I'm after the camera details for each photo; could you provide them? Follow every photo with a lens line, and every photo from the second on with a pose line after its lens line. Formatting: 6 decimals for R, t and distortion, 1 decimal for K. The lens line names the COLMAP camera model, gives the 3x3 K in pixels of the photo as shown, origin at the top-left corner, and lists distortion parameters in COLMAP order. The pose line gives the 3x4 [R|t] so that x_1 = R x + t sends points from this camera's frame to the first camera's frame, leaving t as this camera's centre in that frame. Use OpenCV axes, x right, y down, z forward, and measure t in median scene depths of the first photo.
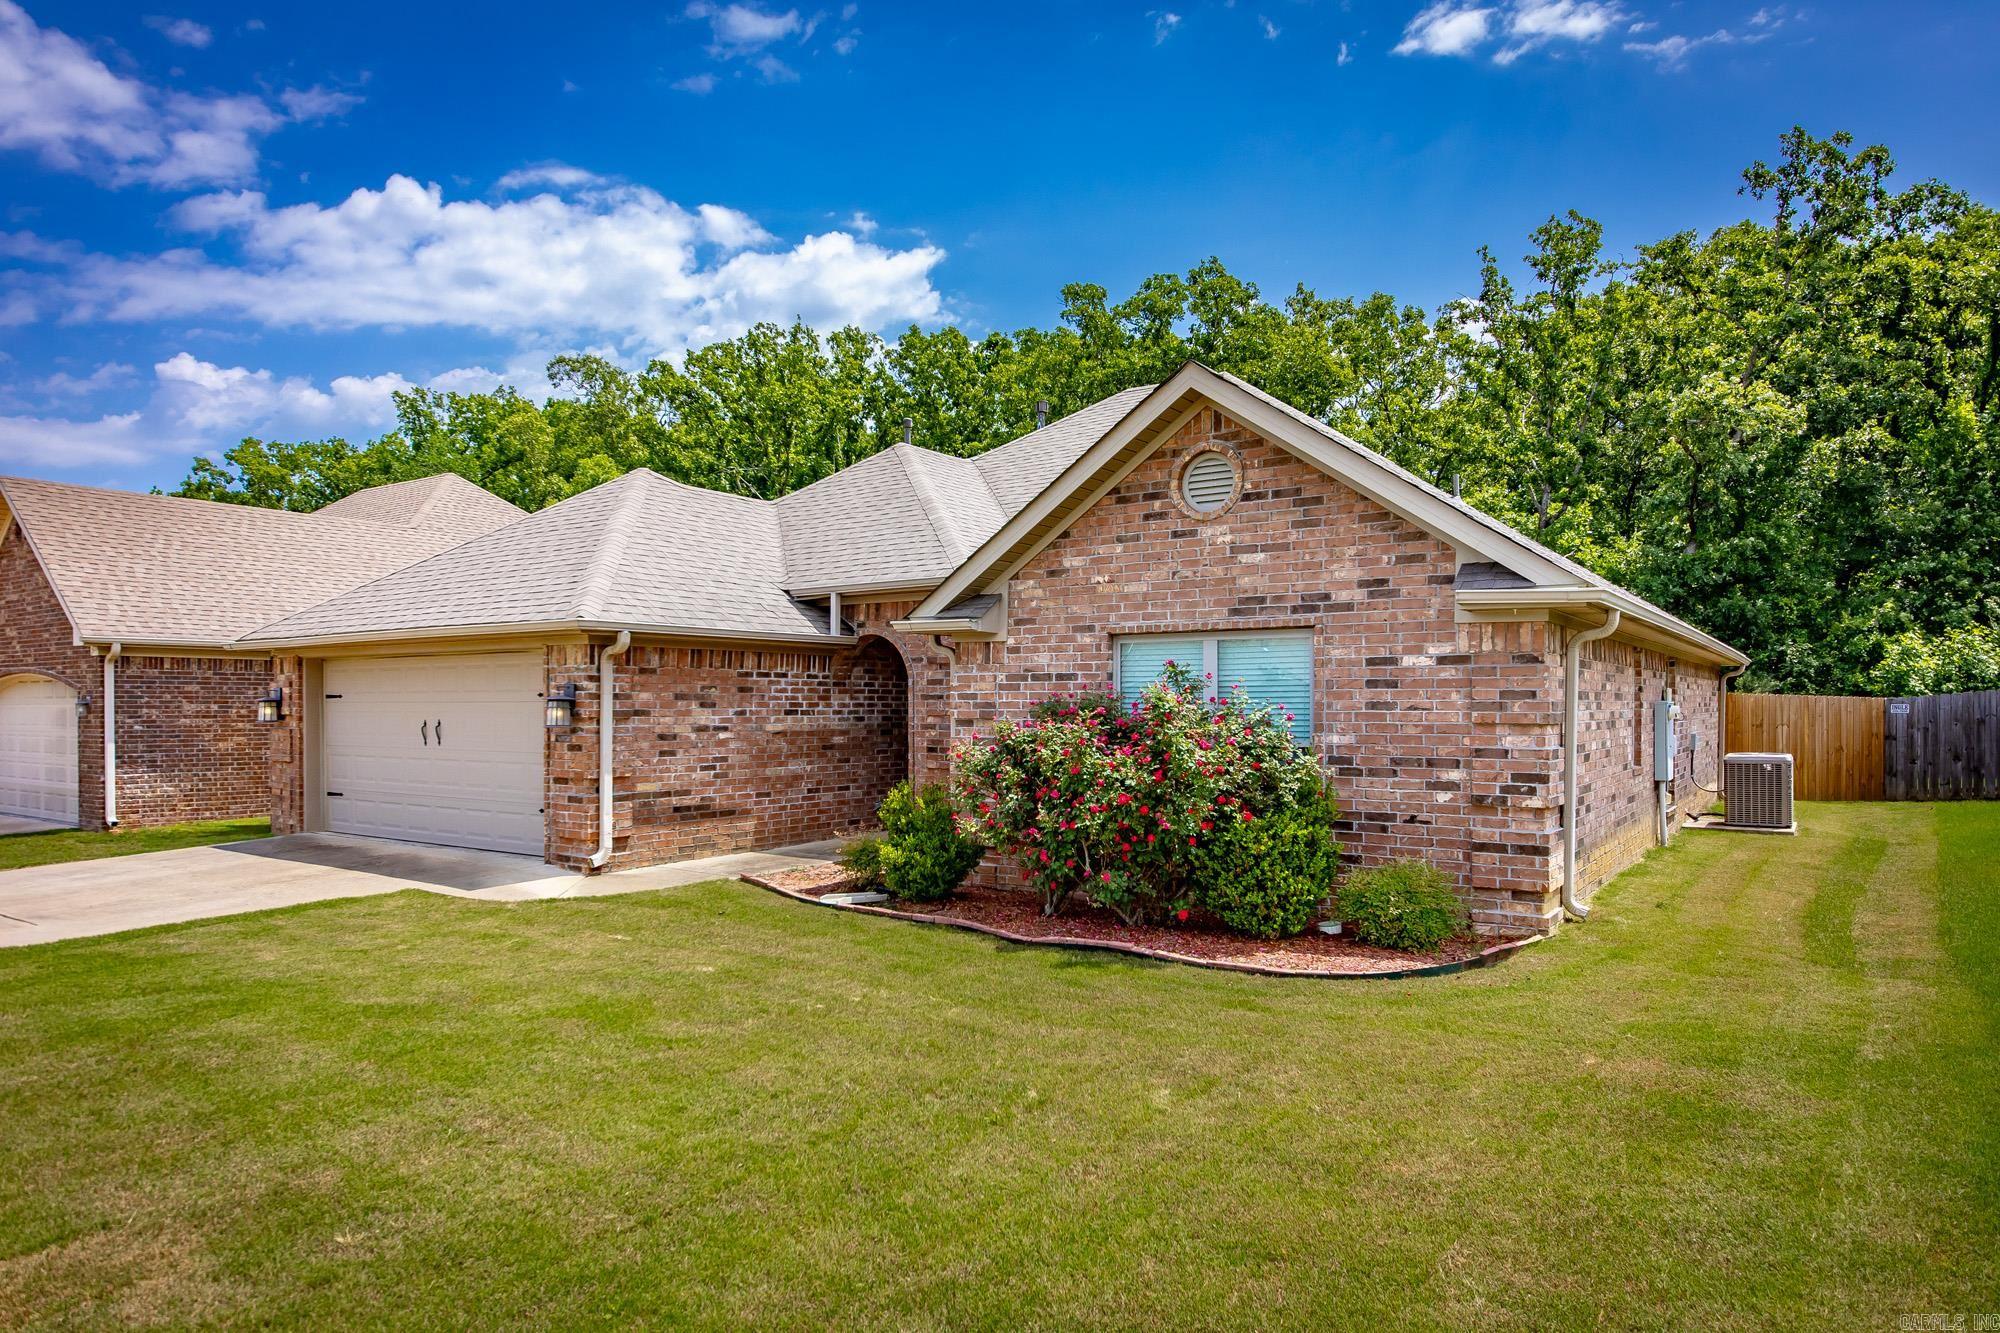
lens RADIAL K [[1216.1, 0, 1001.5], [0, 1216.1, 707.1], [0, 0, 1]] dist [-0.011148, -0.001685]
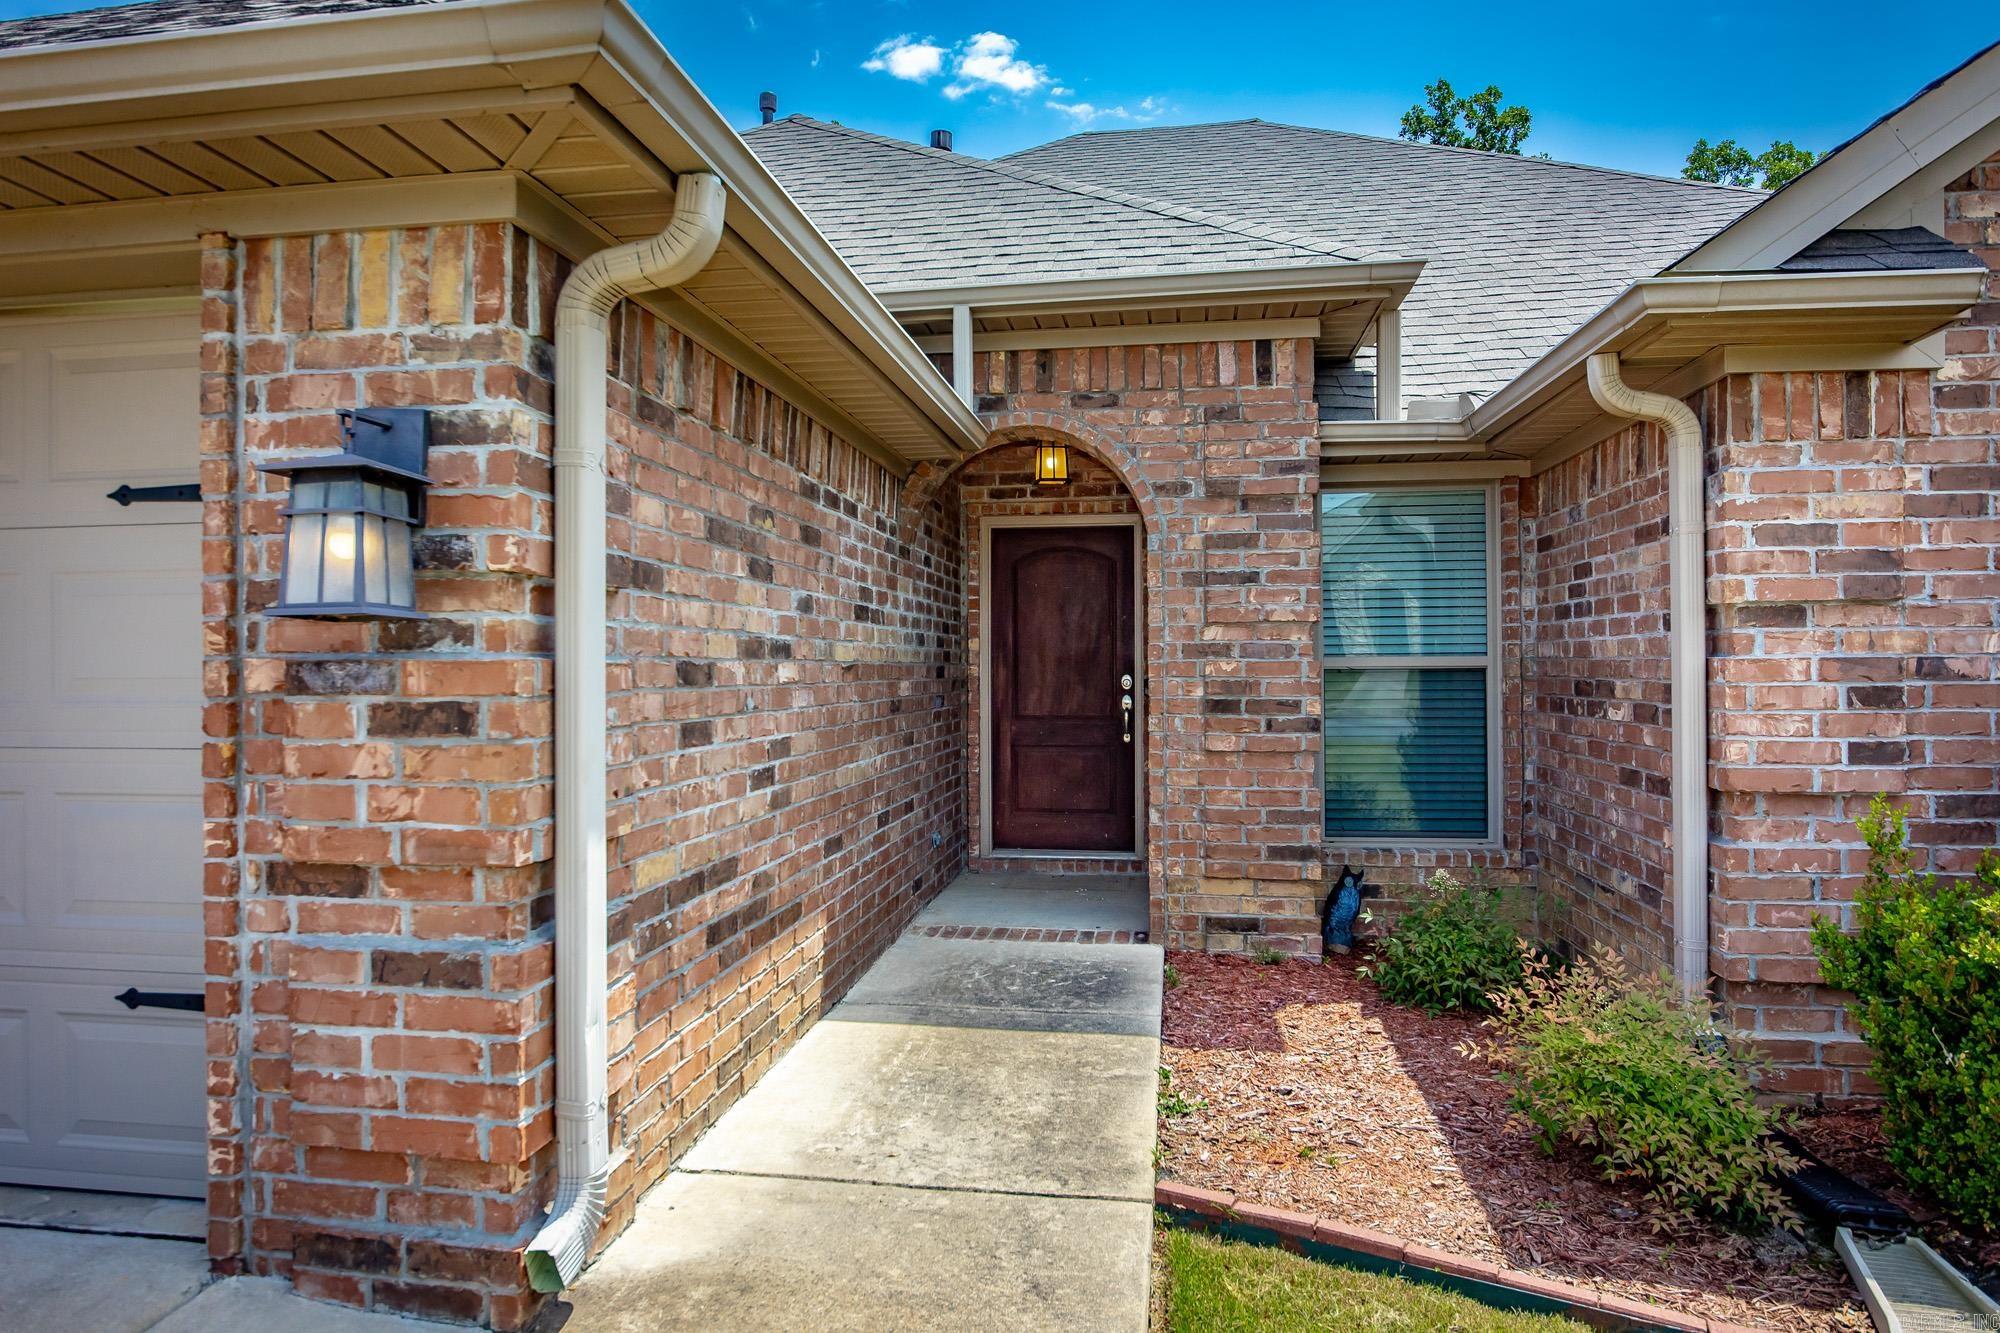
lens RADIAL K [[1216.1, 0, 1003.6], [0, 1216.1, 659.3], [0, 0, 1]] dist [-0.011148, -0.001685]
pose [[0.896988, -0.002286, 0.442049, -0.361202], [0.006166, 0.999954, -0.007342, 0.025881], [-0.442012, 0.009311, 0.896961, 0.786289]]
